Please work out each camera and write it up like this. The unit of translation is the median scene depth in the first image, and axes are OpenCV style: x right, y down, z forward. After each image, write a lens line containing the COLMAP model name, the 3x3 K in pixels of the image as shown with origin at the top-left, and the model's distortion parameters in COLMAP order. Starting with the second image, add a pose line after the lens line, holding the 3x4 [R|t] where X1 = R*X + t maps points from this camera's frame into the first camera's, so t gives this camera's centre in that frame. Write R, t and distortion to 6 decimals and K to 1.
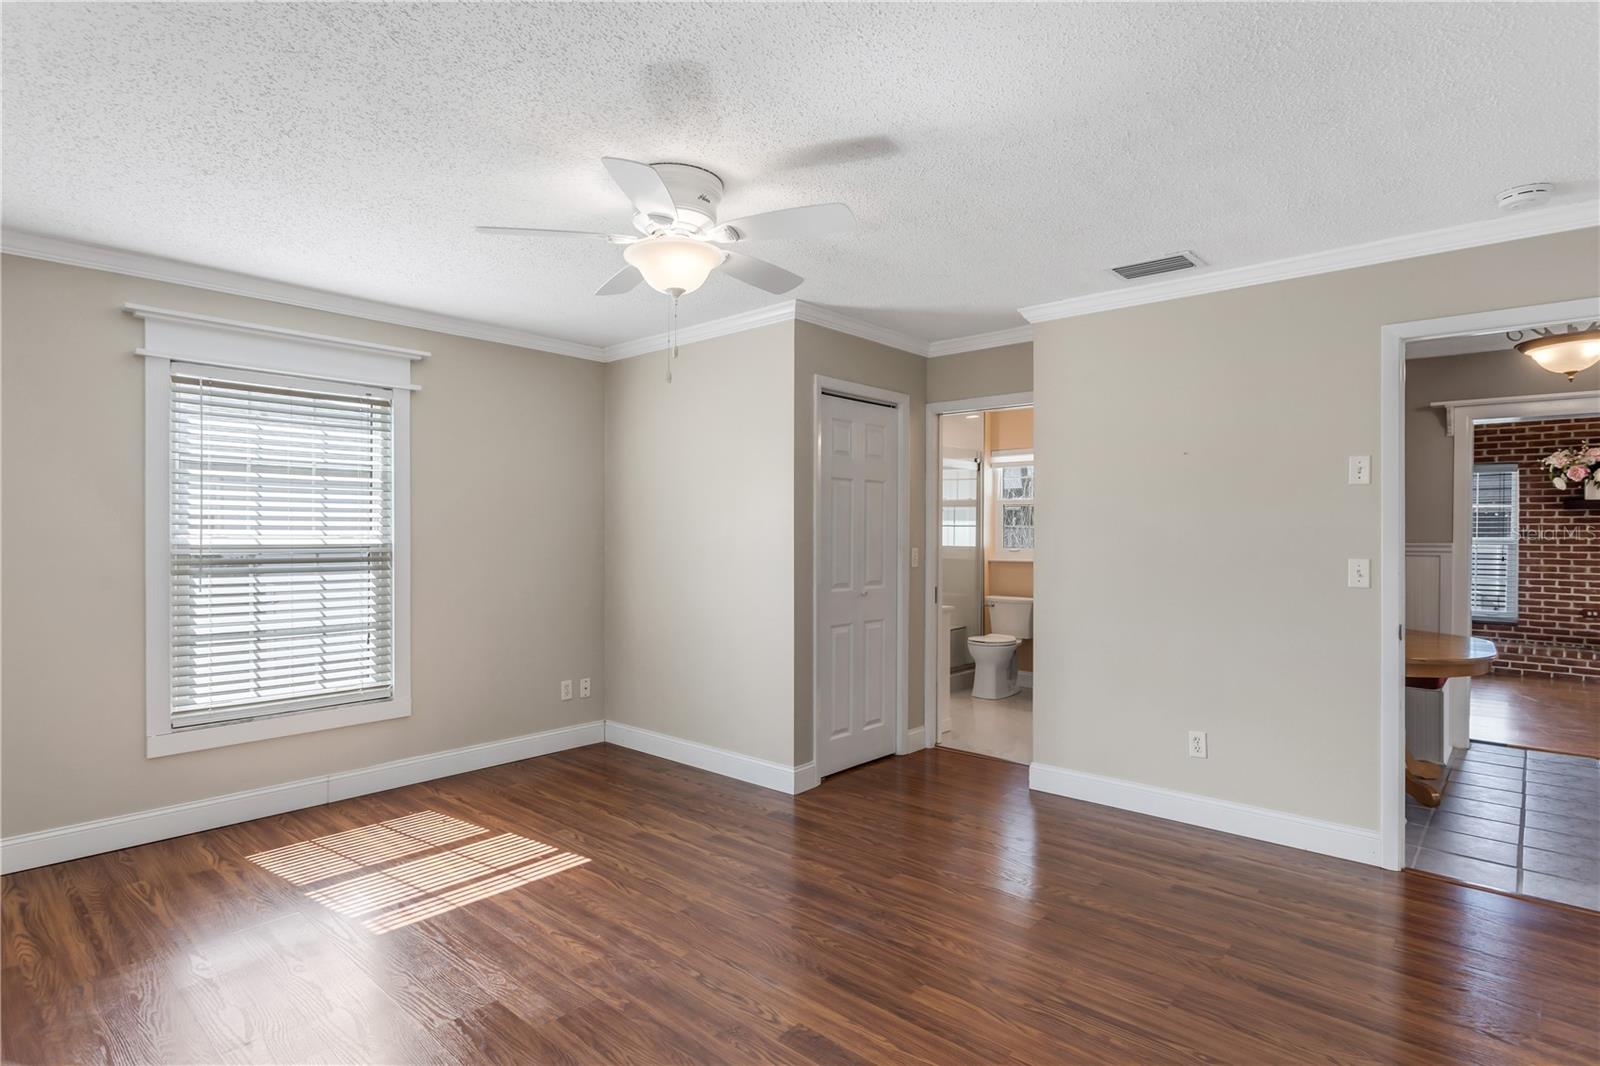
lens RADIAL K [[805.3, 0, 816.1], [0, 805.3, 539.8], [0, 0, 1]] dist [-0.013624, 0.007388]
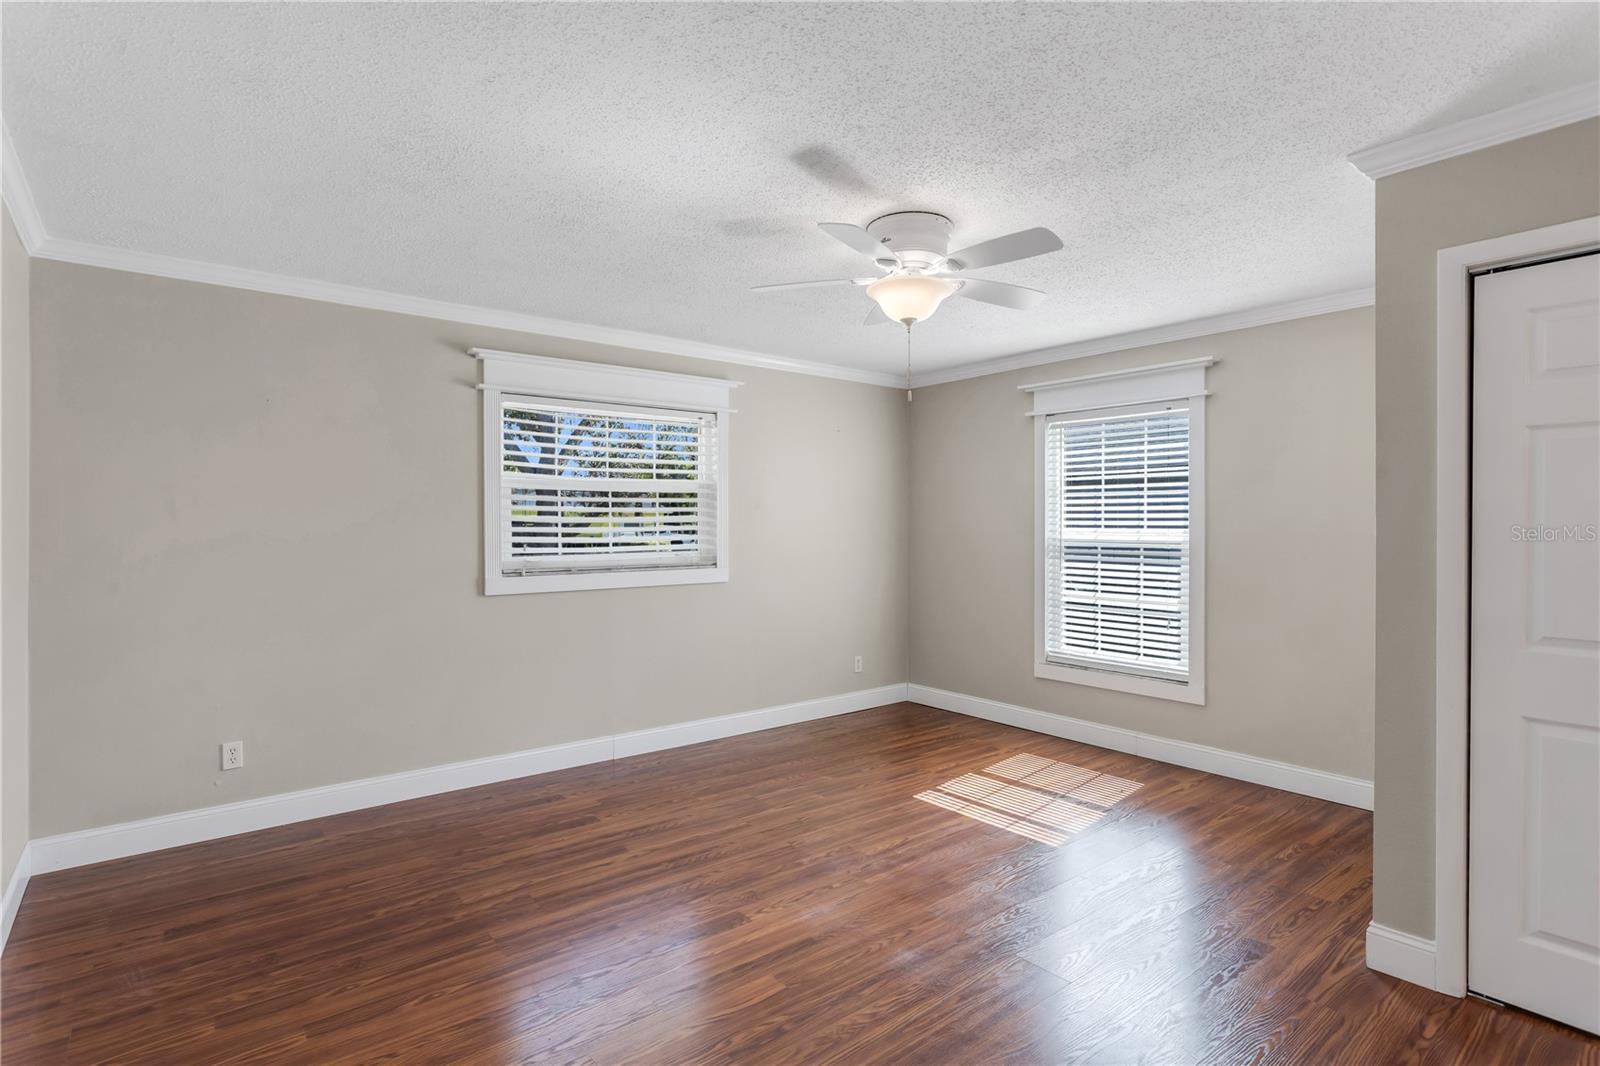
lens RADIAL K [[805.3, 0, 802.5], [0, 805.3, 535.1], [0, 0, 1]] dist [-0.013624, 0.007388]
pose [[-0.166687, 0.008964, -0.985969, 0.641759], [-0.012381, 0.999861, 0.011184, -0.009277], [0.985932, 0.014071, -0.166553, 0.682202]]
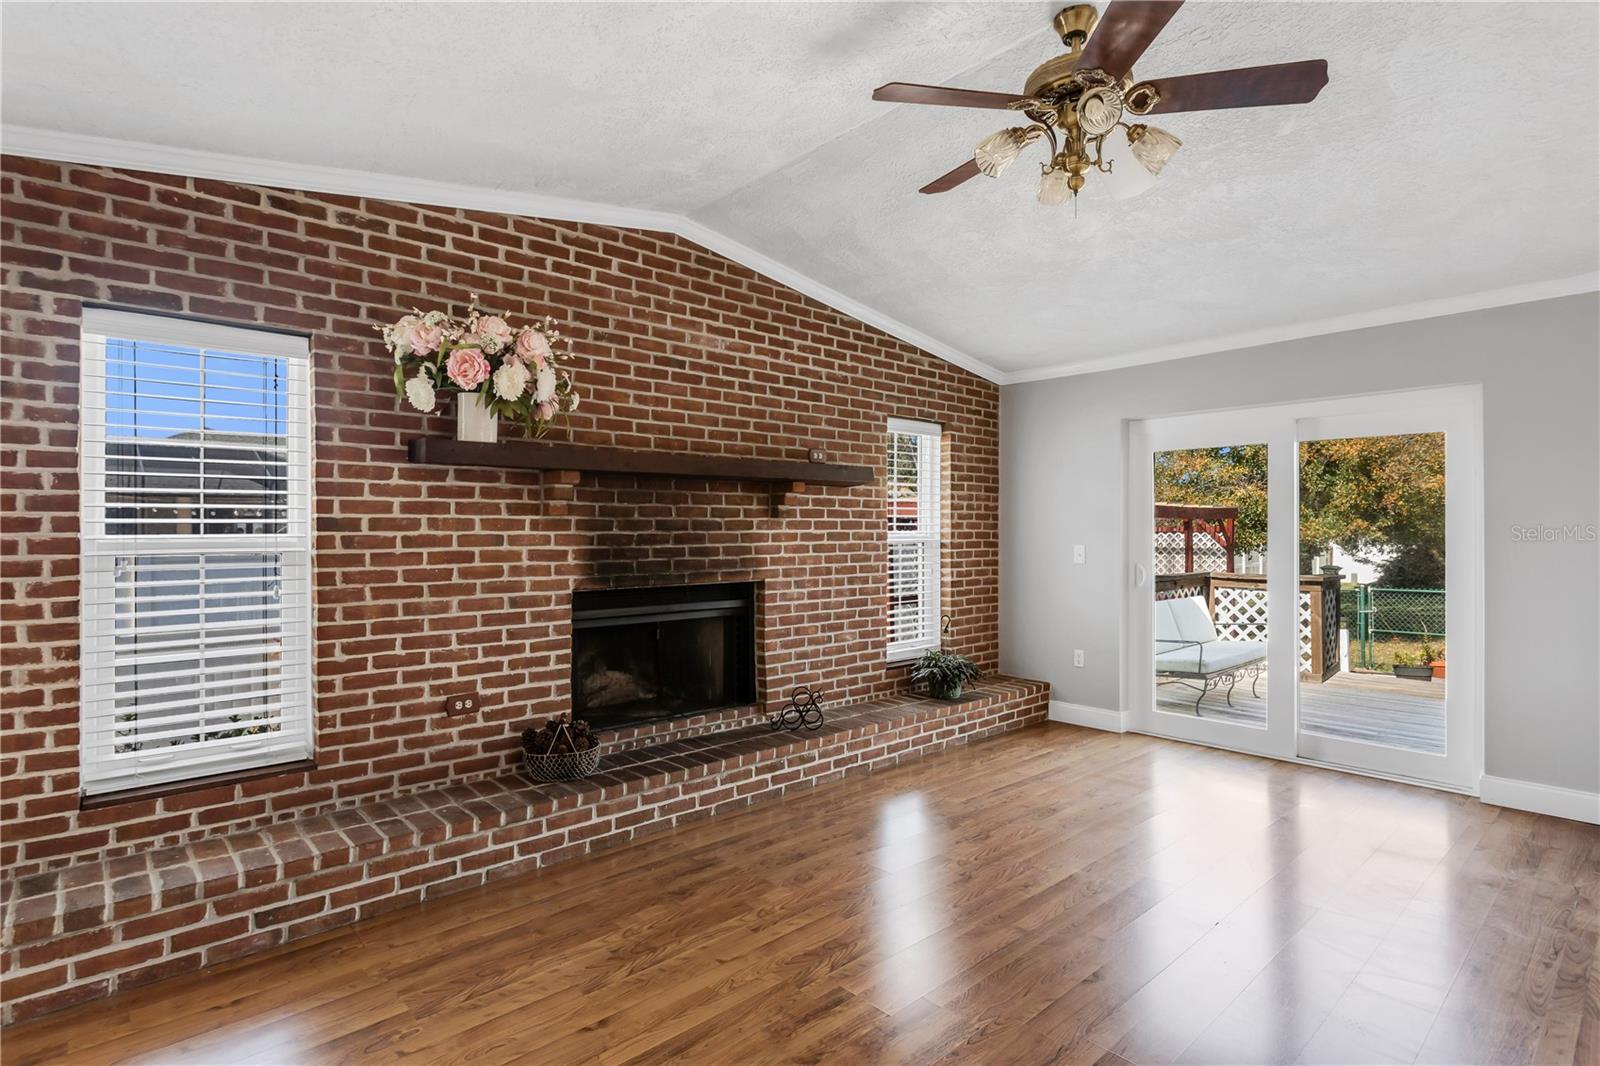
lens RADIAL K [[805.3, 0, 805.0], [0, 805.3, 524.4], [0, 0, 1]] dist [-0.013624, 0.007388]
pose [[0.099060, -0.003256, 0.995076, 1.035797], [0.010087, 0.999947, 0.002268, -0.010698], [-0.995030, 0.009813, 0.099087, 1.446708]]
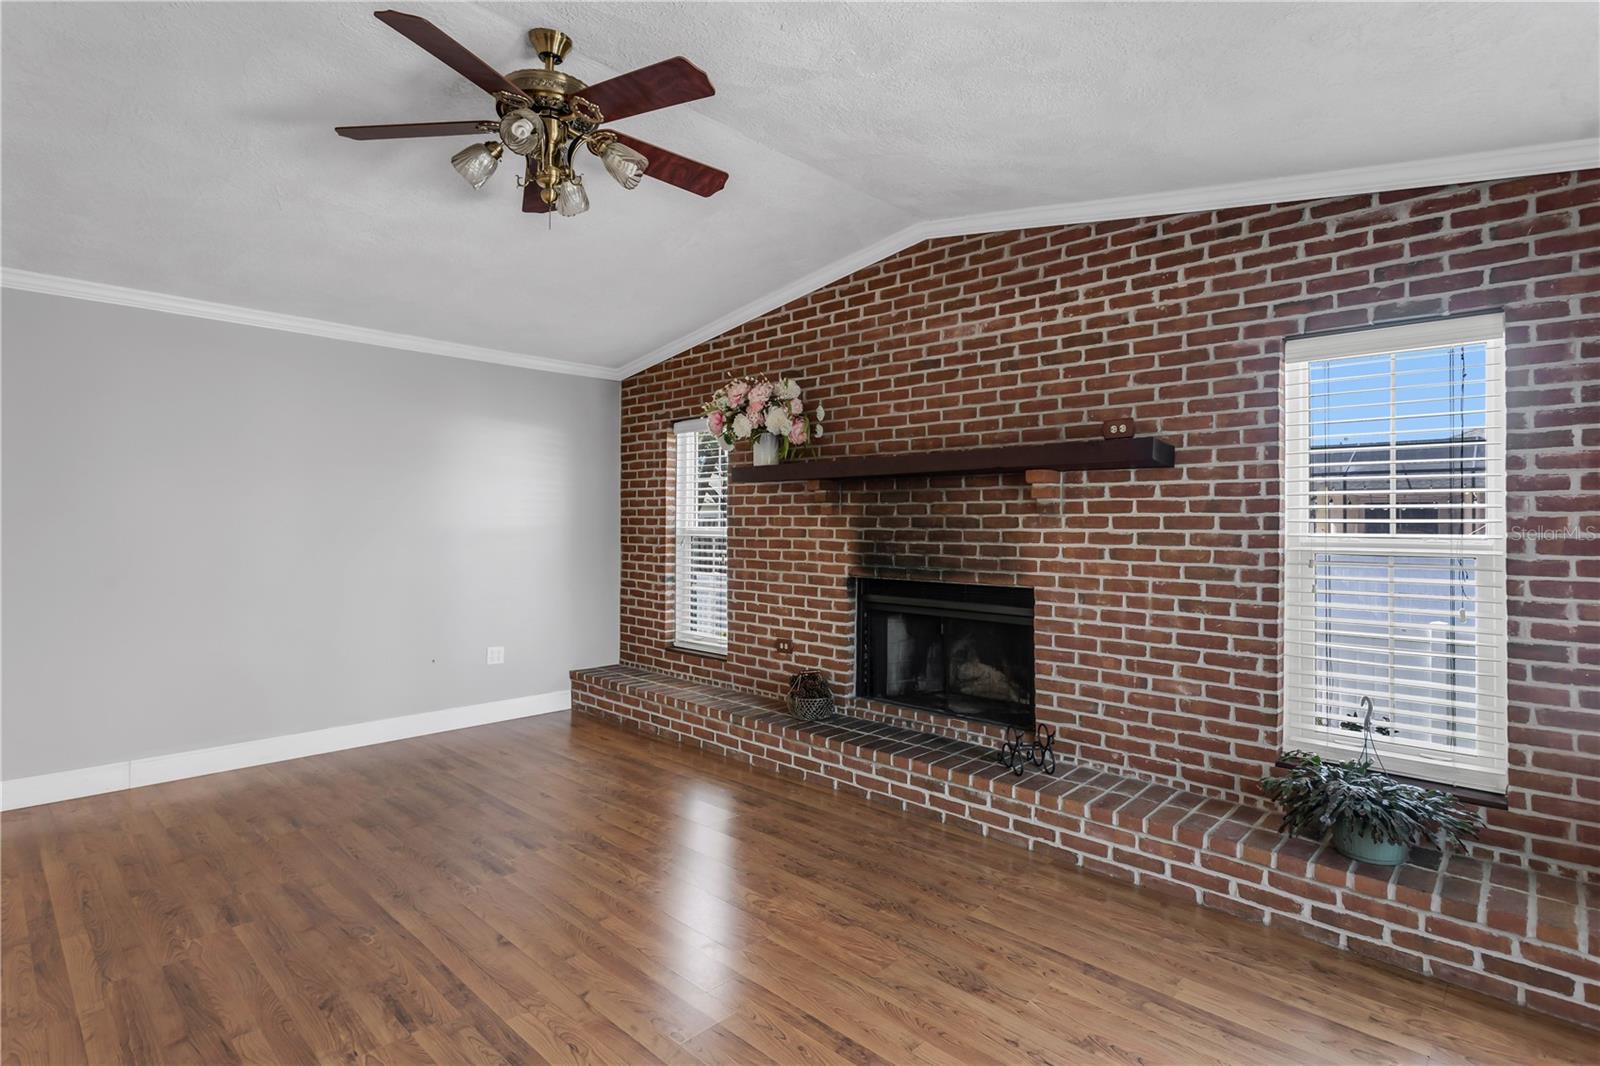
lens RADIAL K [[805.3, 0, 798.4], [0, 805.3, 508.9], [0, 0, 1]] dist [-0.013624, 0.007388]
pose [[0.999518, -0.002294, -0.030965, 1.885220], [0.001450, 0.999628, -0.027243, 0.001647], [0.031016, 0.027185, 0.999149, 0.673437]]
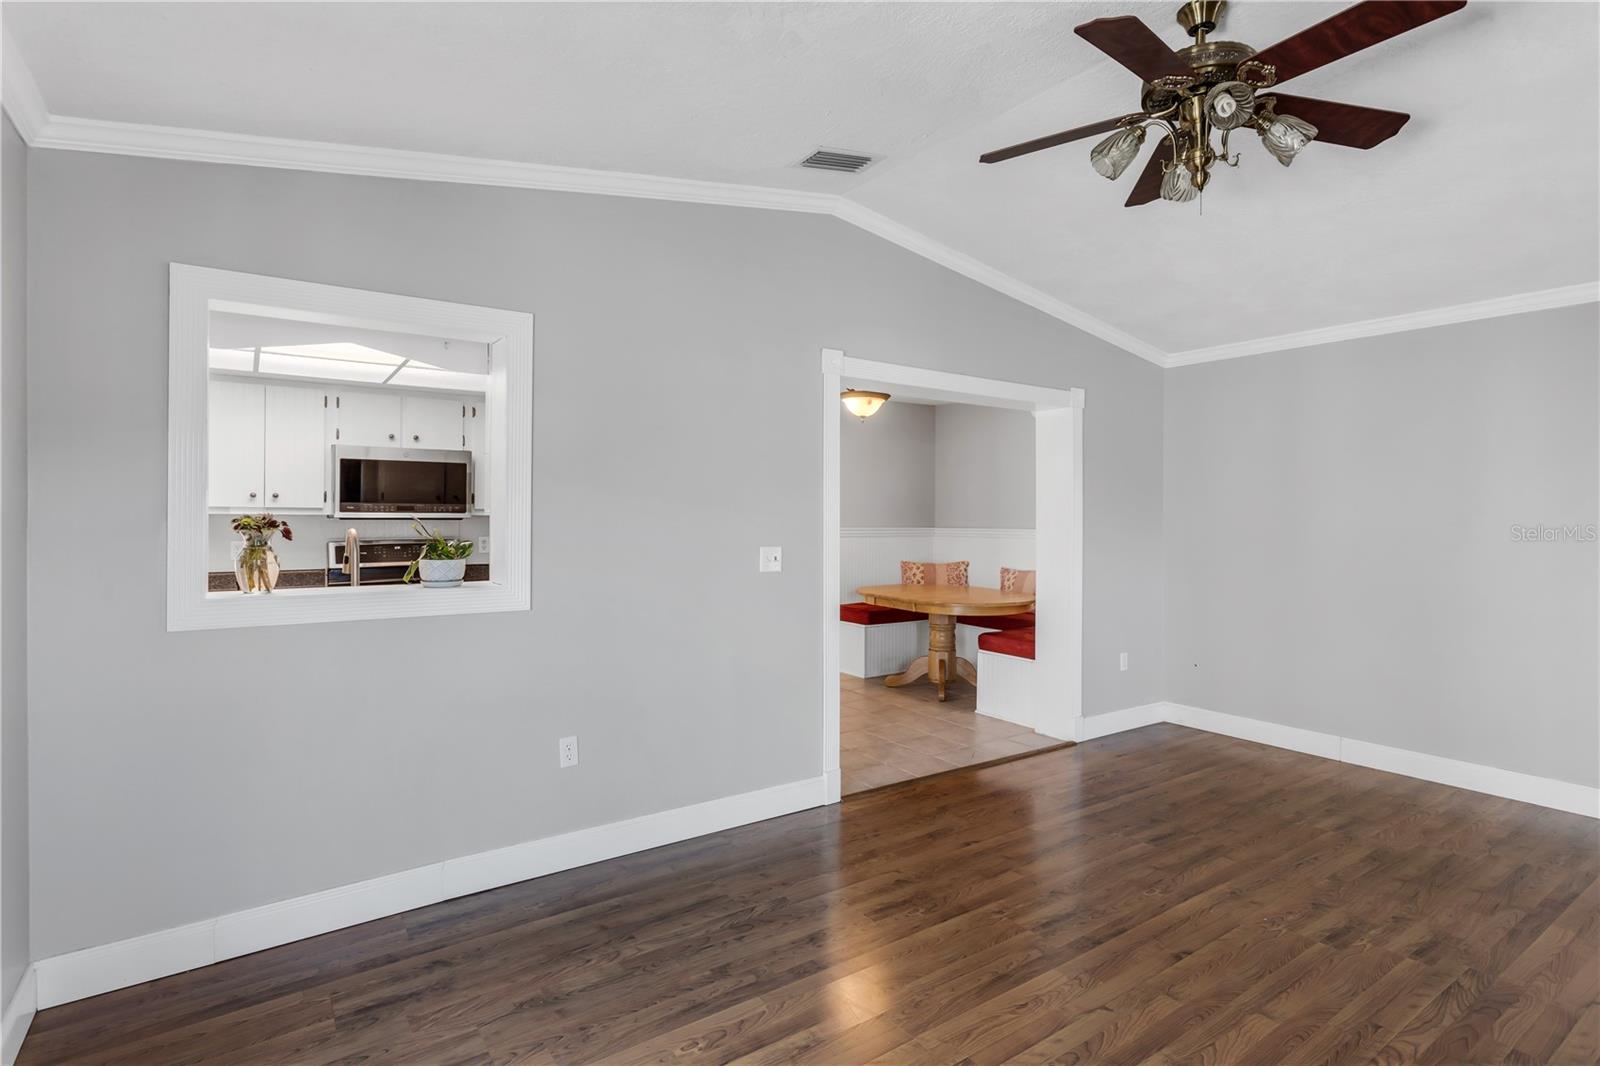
lens RADIAL K [[805.3, 0, 802.7], [0, 805.3, 519.6], [0, 0, 1]] dist [-0.013624, 0.007388]
pose [[-0.226653, -0.002274, -0.973973, 2.301417], [-0.018855, 0.999820, 0.002053, -0.010424], [0.973793, 0.018830, -0.226655, 1.147846]]
